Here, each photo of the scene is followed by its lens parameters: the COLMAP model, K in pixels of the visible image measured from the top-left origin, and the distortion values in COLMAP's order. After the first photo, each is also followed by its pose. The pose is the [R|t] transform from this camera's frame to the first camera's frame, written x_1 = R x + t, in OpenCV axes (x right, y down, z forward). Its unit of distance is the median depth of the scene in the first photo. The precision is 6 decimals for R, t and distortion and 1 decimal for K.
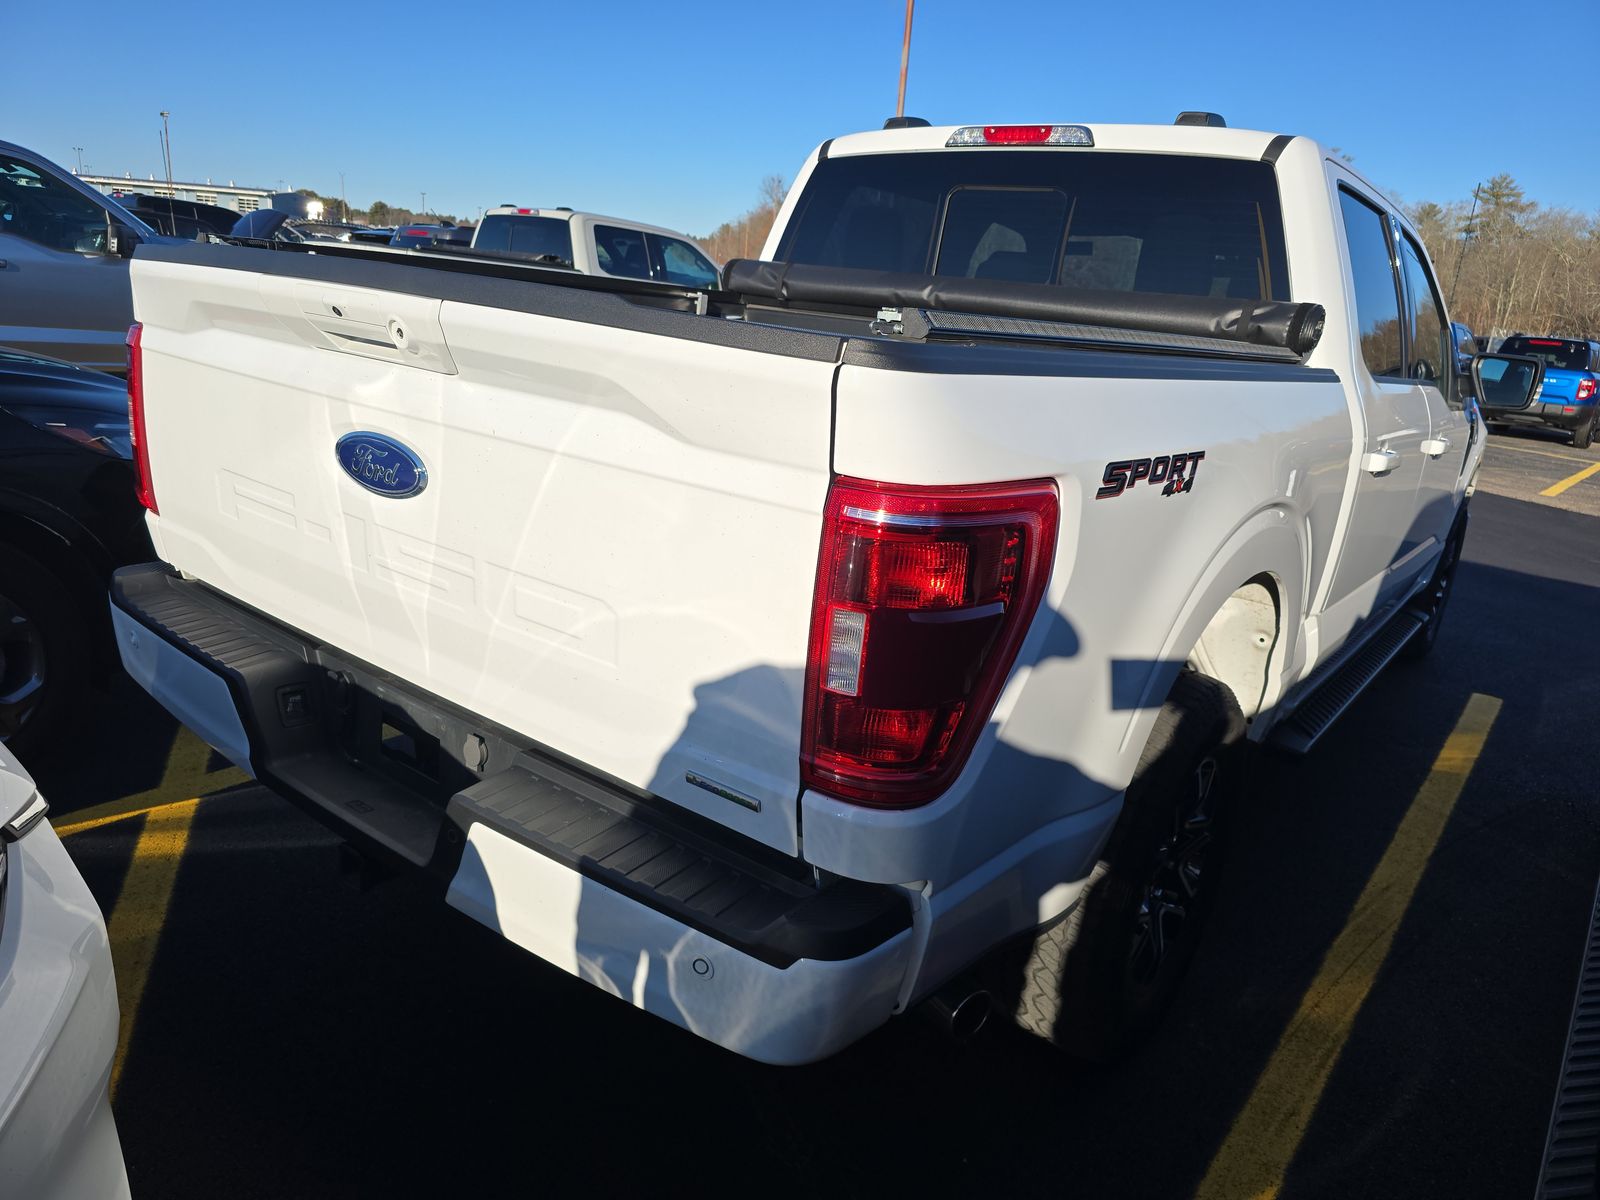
lens RADIAL K [[1080.7, 0, 791.2], [0, 1080.7, 605.2], [0, 0, 1]] dist [0.036539, -0.003349]
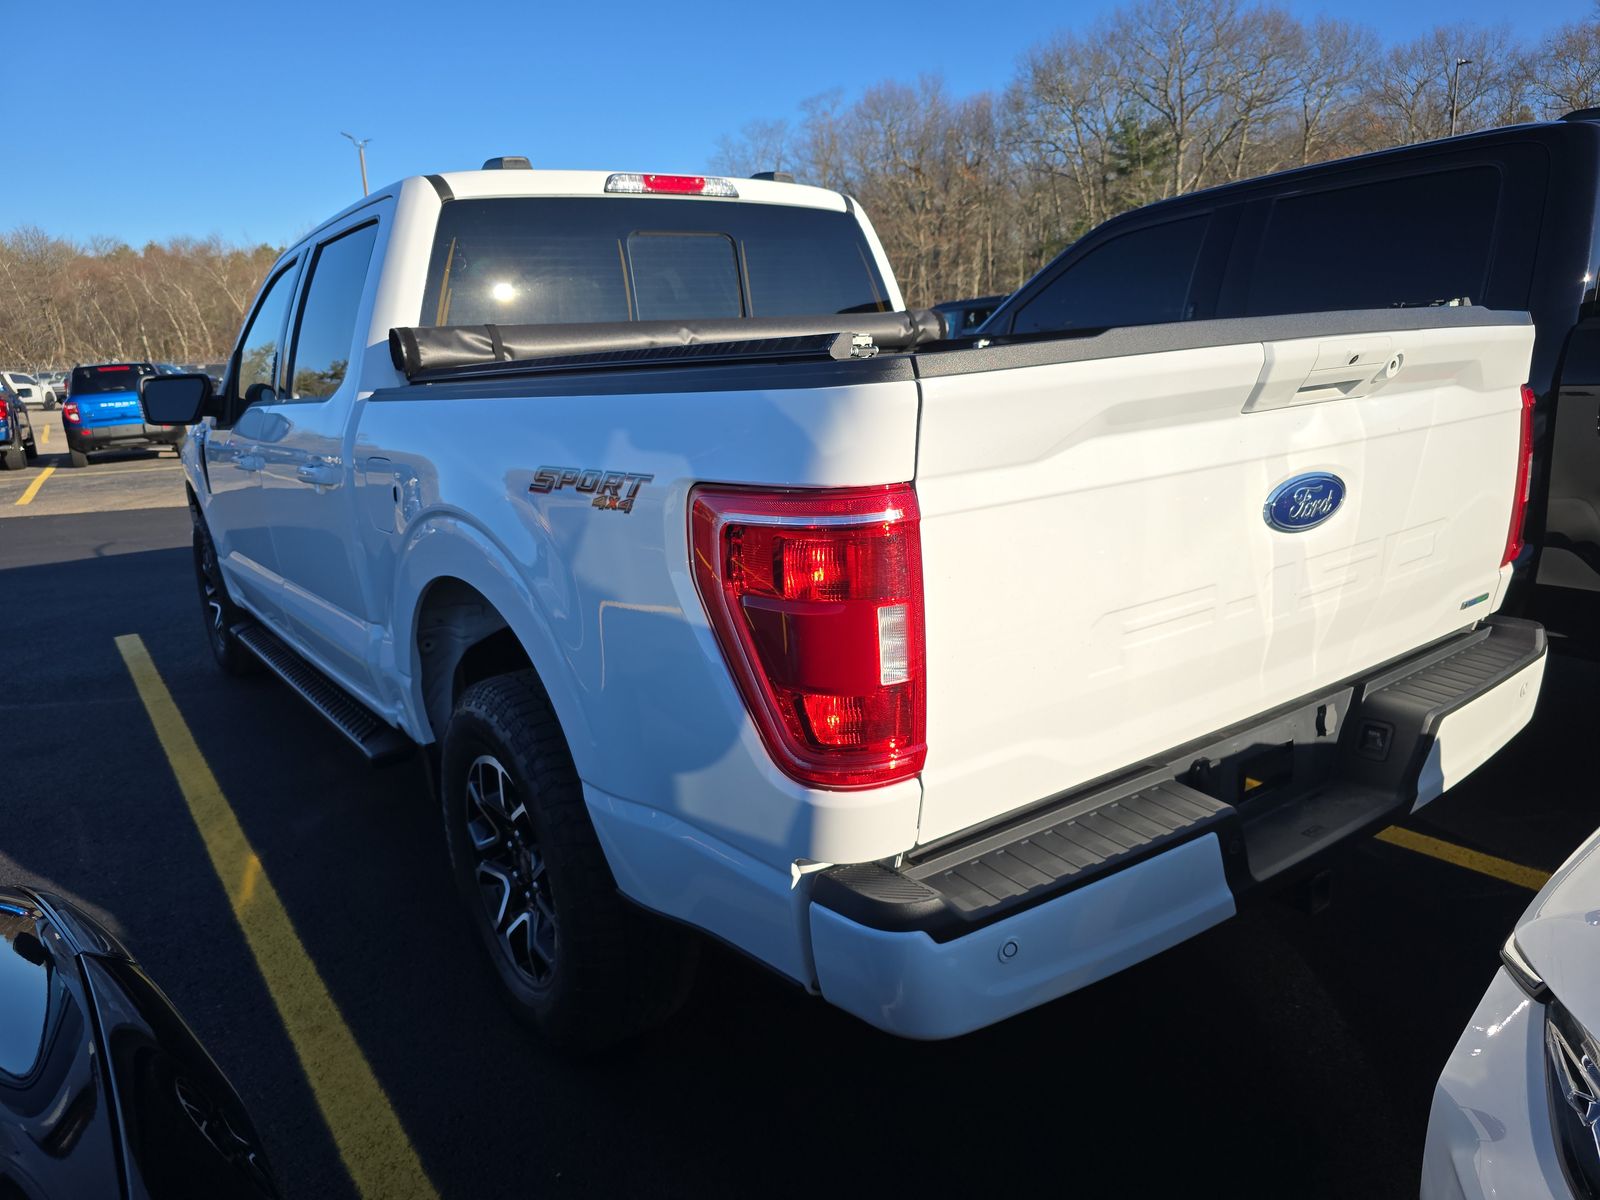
lens RADIAL K [[1085.9, 0, 792.4], [0, 1085.9, 600.7], [0, 0, 1]] dist [0.061181, -0.065312]
pose [[0.268250, -0.321436, 0.908141, -0.973703], [0.346897, 0.911682, 0.220222, -0.289681], [-0.898724, 0.255957, 0.356064, 0.700617]]
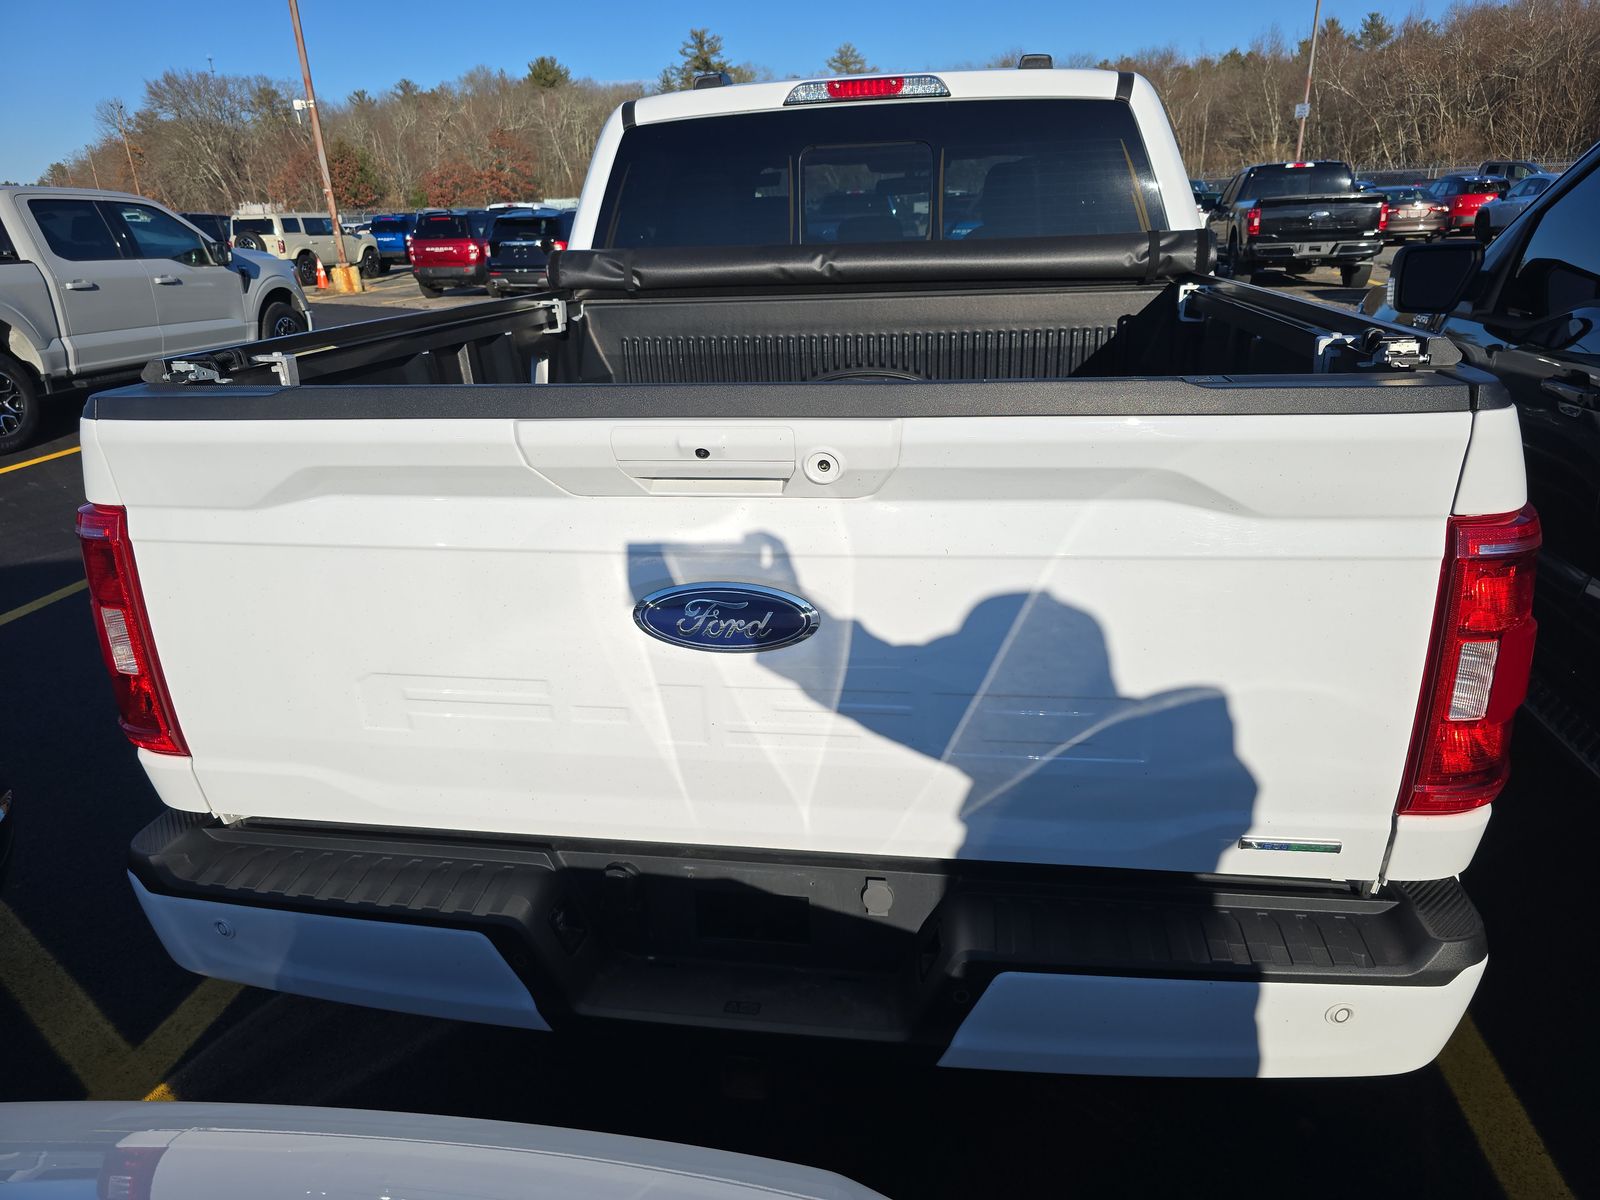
lens RADIAL K [[1085.9, 0, 792.4], [0, 1085.9, 600.7], [0, 0, 1]] dist [0.061181, -0.065312]
pose [[0.870845, -0.278274, 0.405207, -0.425431], [0.246855, 0.960422, 0.129040, -0.150761], [-0.425078, -0.012347, 0.905072, 0.148496]]
